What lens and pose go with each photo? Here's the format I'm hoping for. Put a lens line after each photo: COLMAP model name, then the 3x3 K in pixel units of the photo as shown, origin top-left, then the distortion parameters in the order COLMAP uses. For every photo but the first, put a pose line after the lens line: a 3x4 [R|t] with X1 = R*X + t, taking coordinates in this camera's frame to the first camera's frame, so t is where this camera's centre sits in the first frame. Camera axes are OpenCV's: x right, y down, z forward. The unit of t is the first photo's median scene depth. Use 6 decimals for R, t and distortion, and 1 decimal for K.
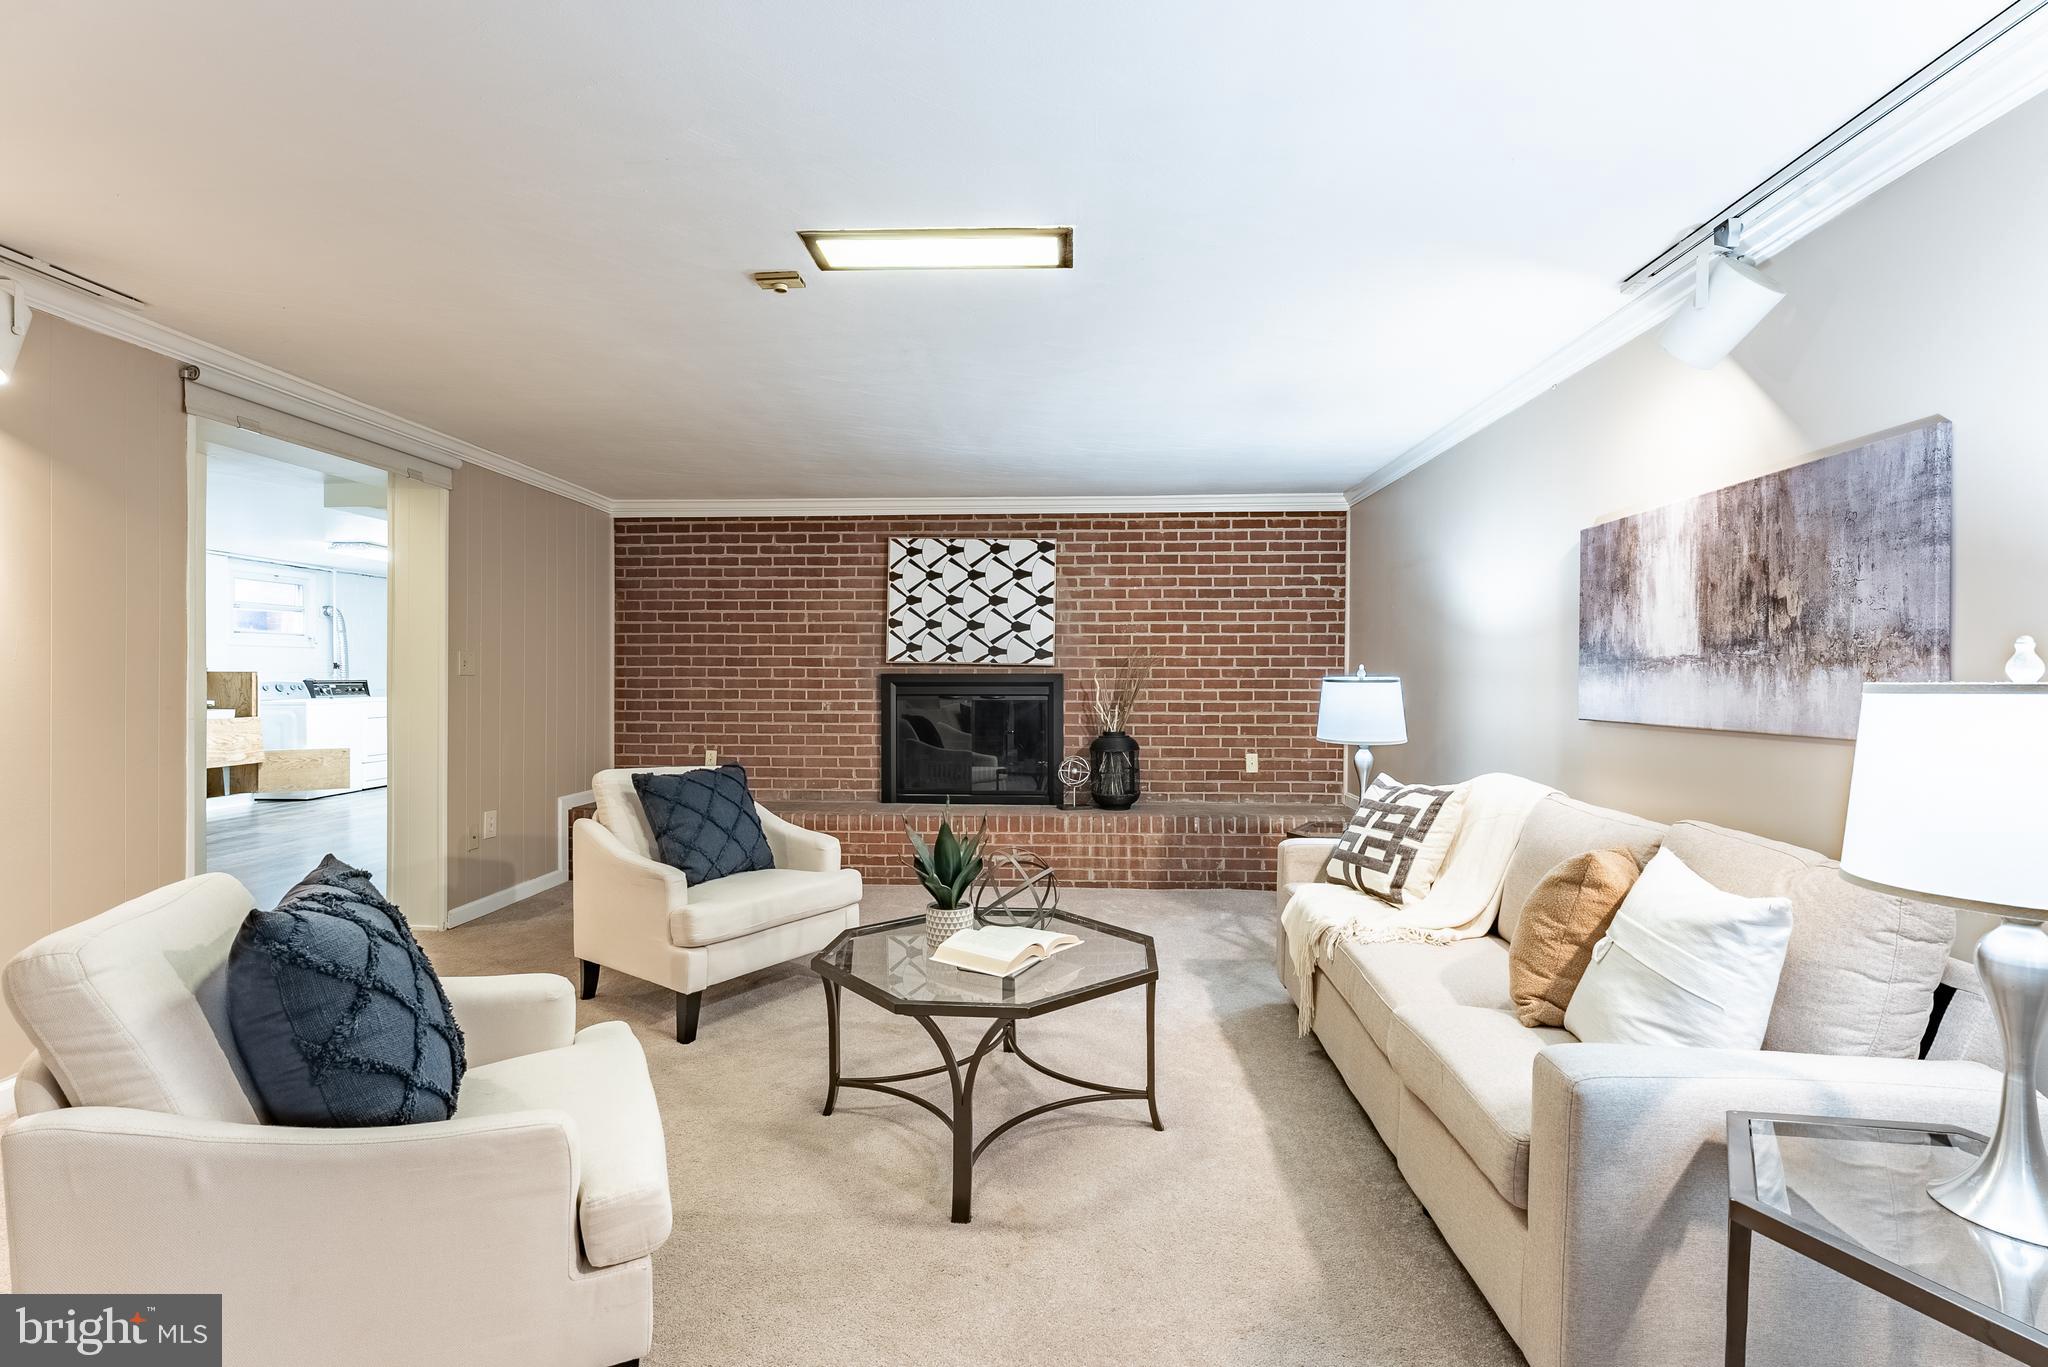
lens RADIAL K [[926.2, 0, 1024.8], [0, 926.2, 684.4], [0, 0, 1]] dist [-0.004812, -0.000454]
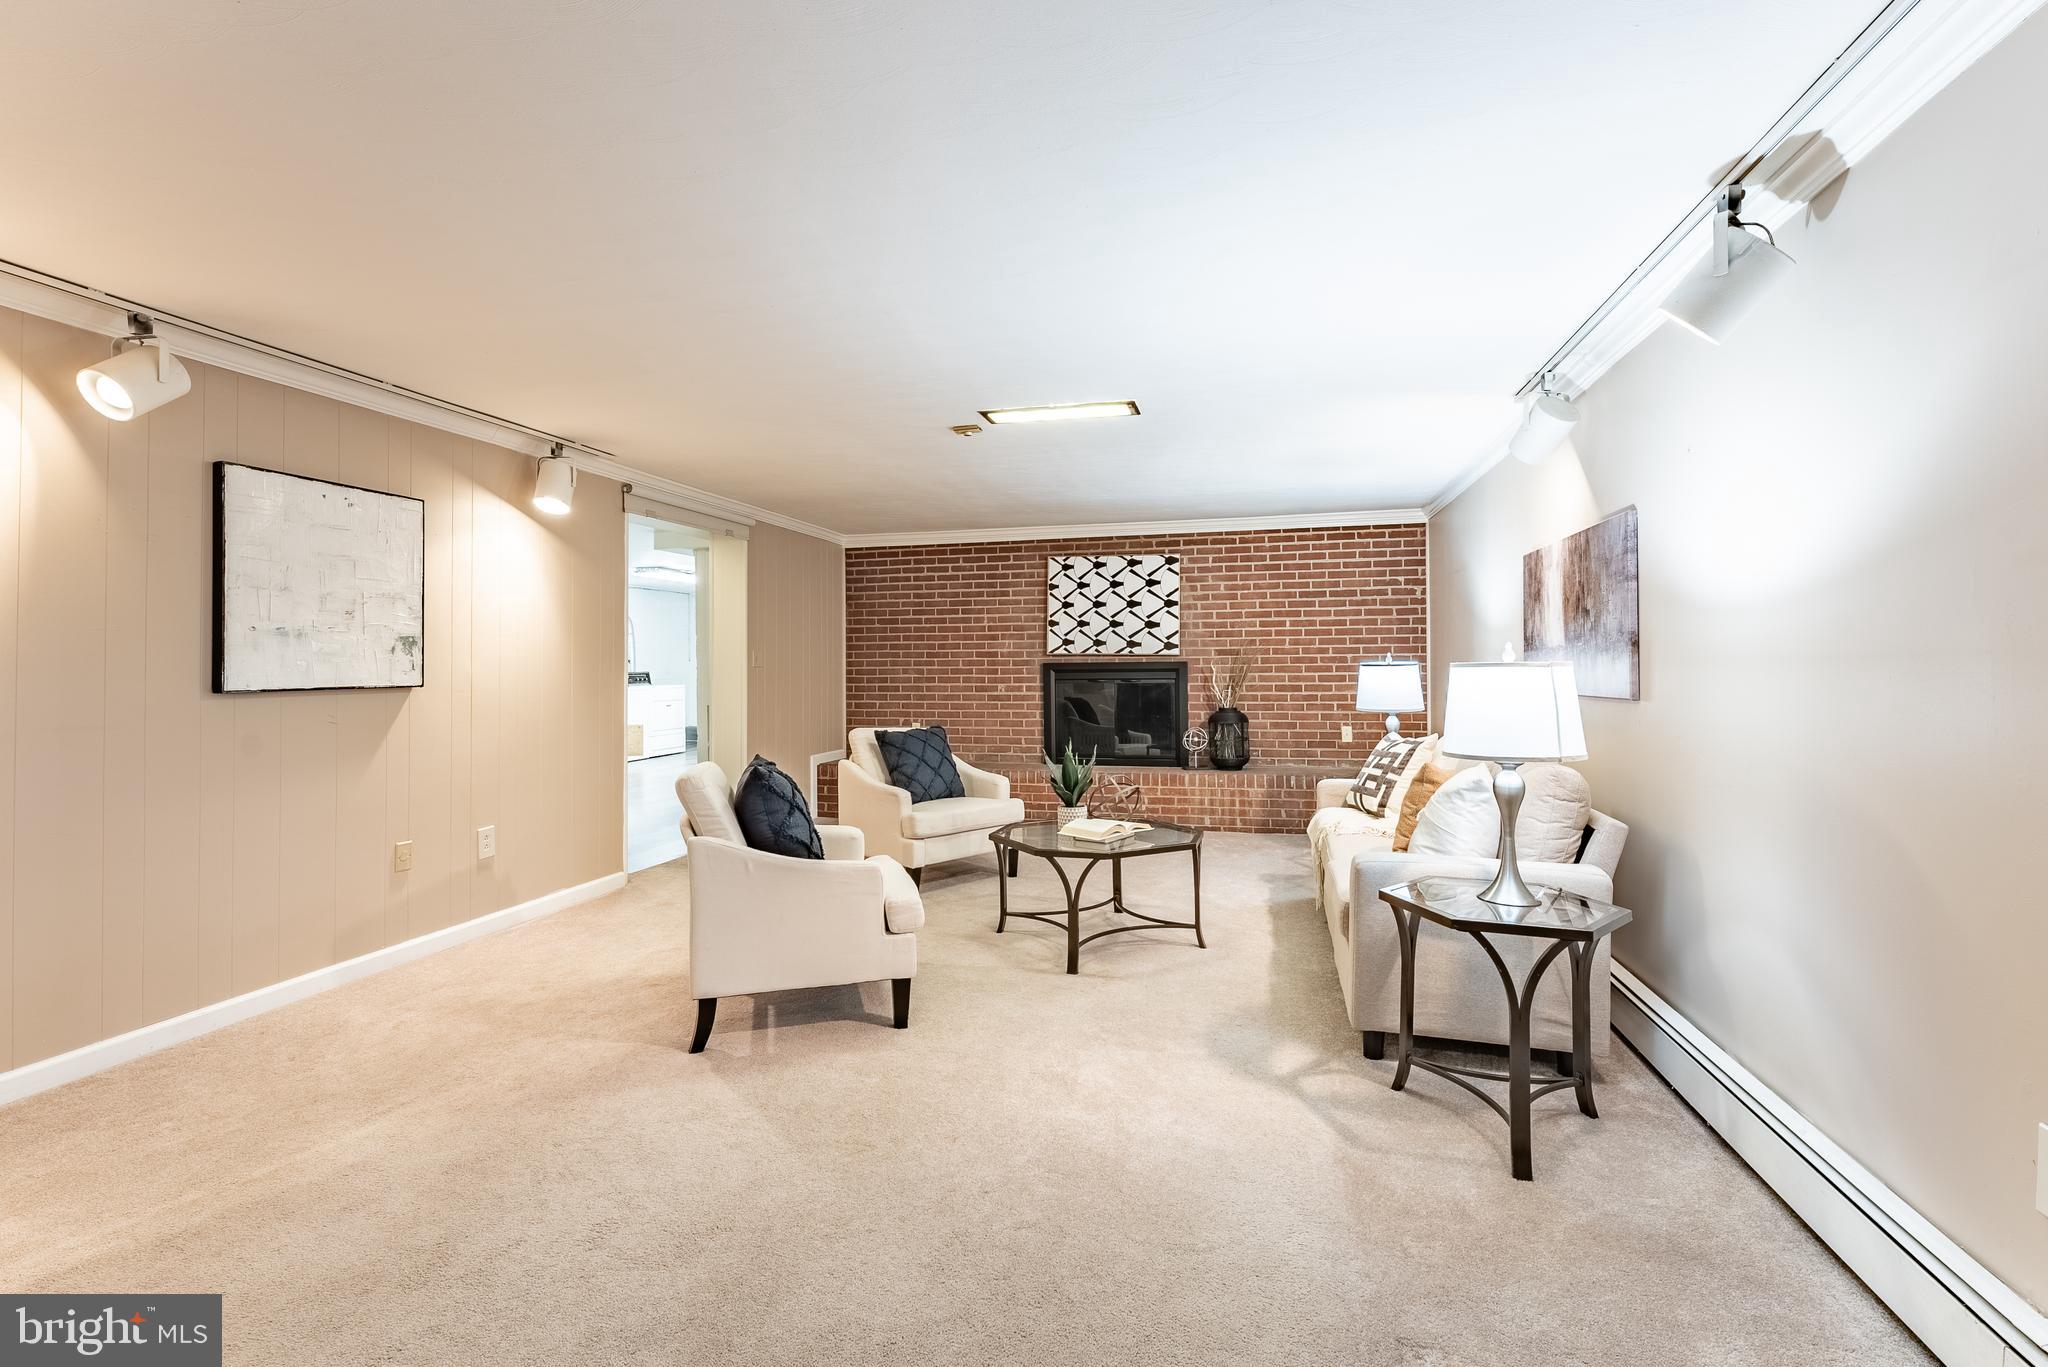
lens RADIAL K [[926.2, 0, 1017.6], [0, 926.2, 668.1], [0, 0, 1]] dist [-0.004812, -0.000454]
pose [[0.980090, -0.008538, -0.198372, 0.138830], [0.007496, 0.999954, -0.006001, 0.006452], [0.198414, 0.004394, 0.980108, -0.567691]]
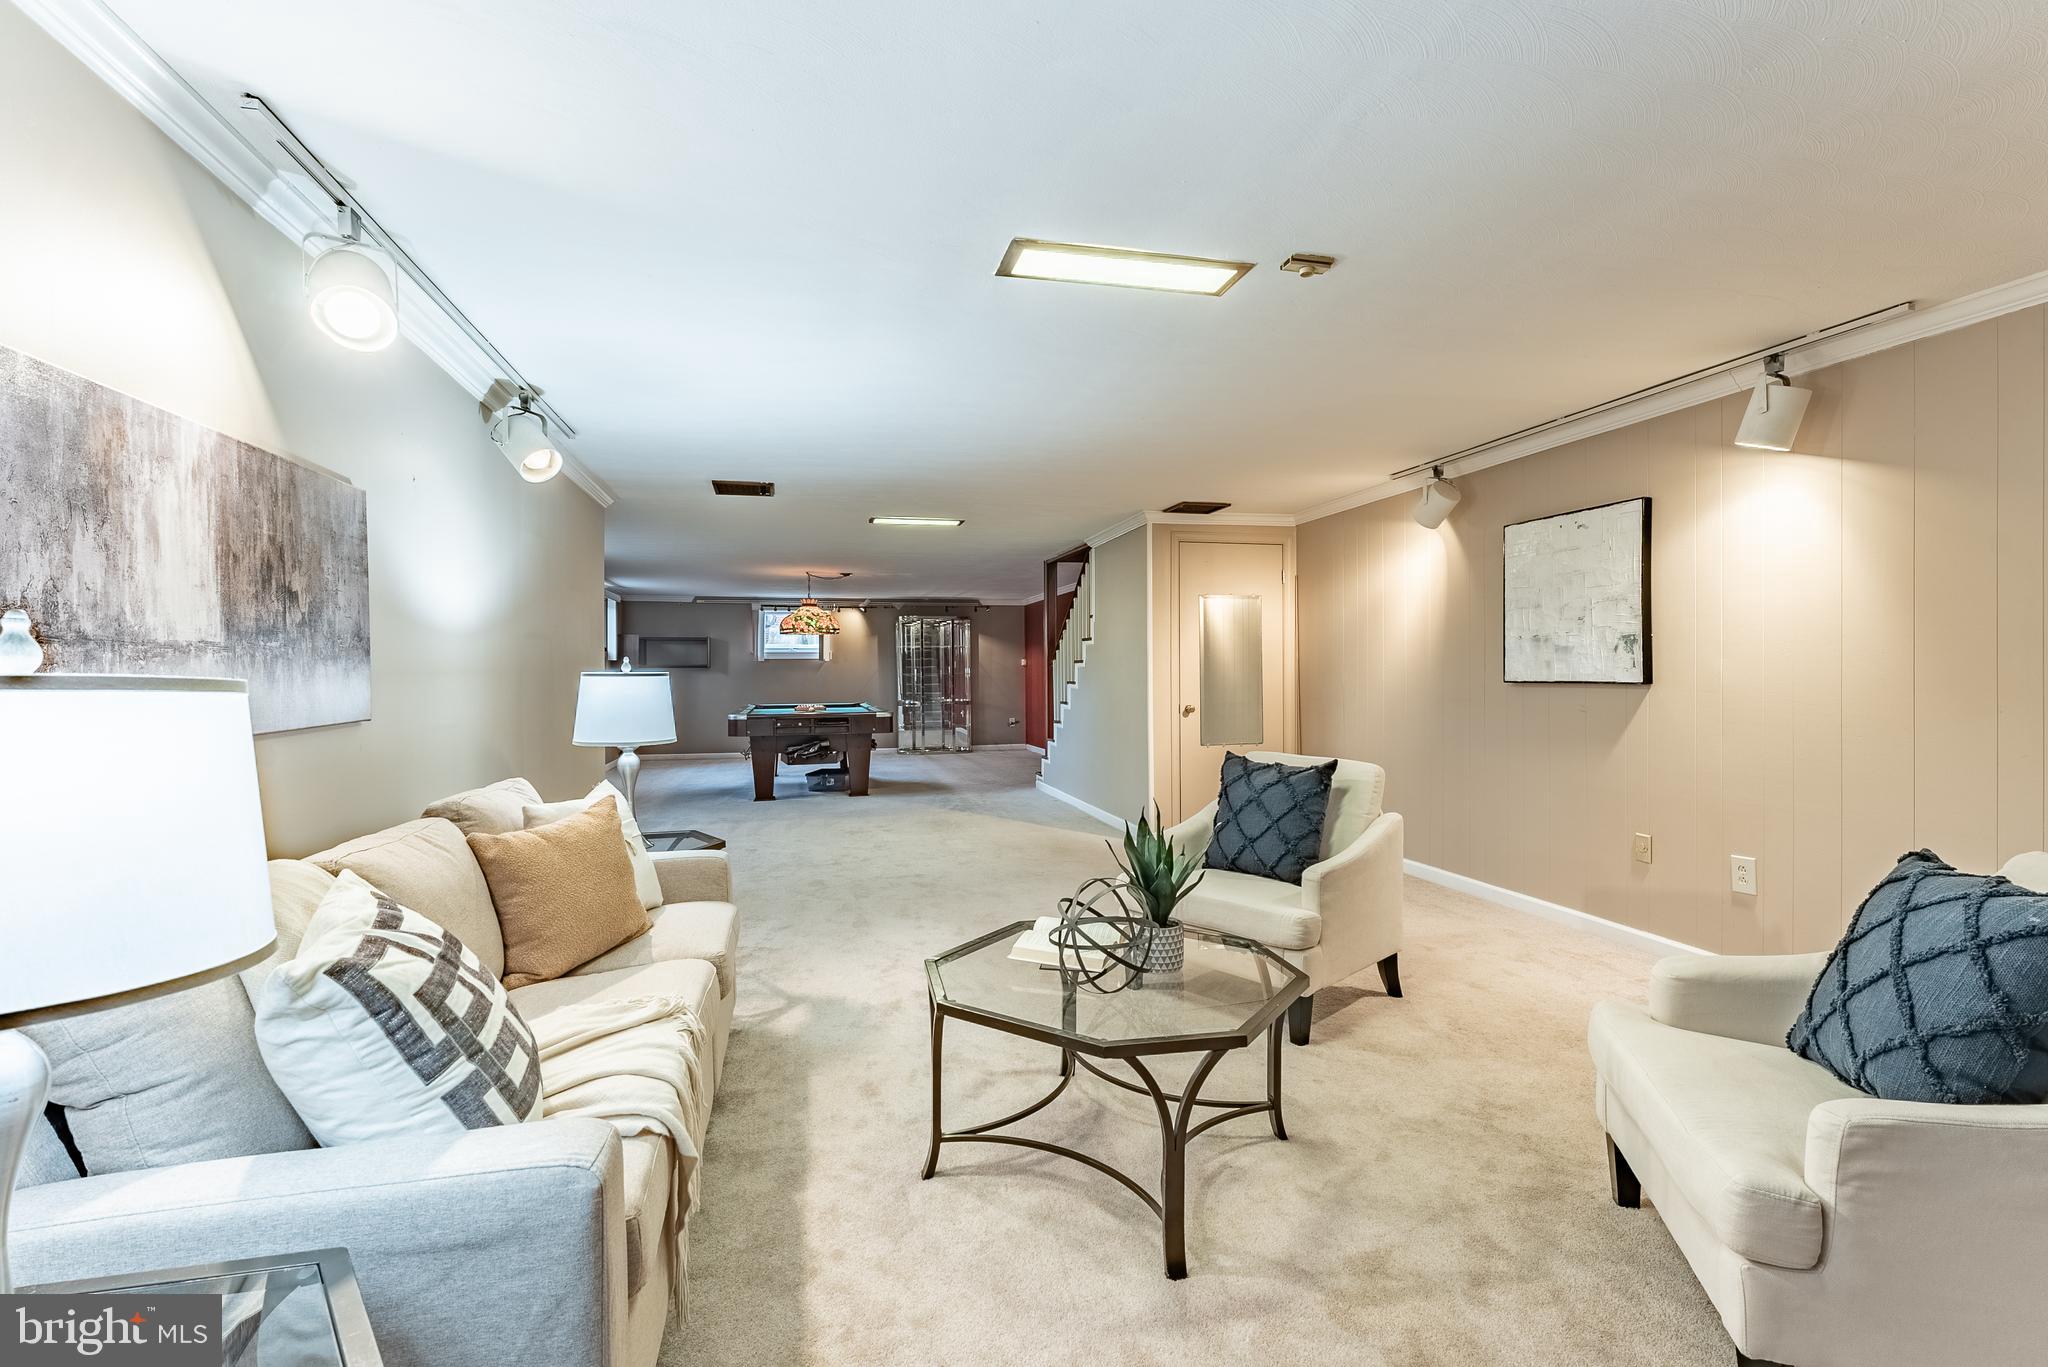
lens RADIAL K [[926.2, 0, 1033.1], [0, 926.2, 680.1], [0, 0, 1]] dist [-0.004812, -0.000454]
pose [[-0.955490, 0.006004, -0.294962, 0.276702], [0.000595, 0.999830, 0.018421, -0.012634], [0.295023, 0.017426, -0.955331, 1.683498]]
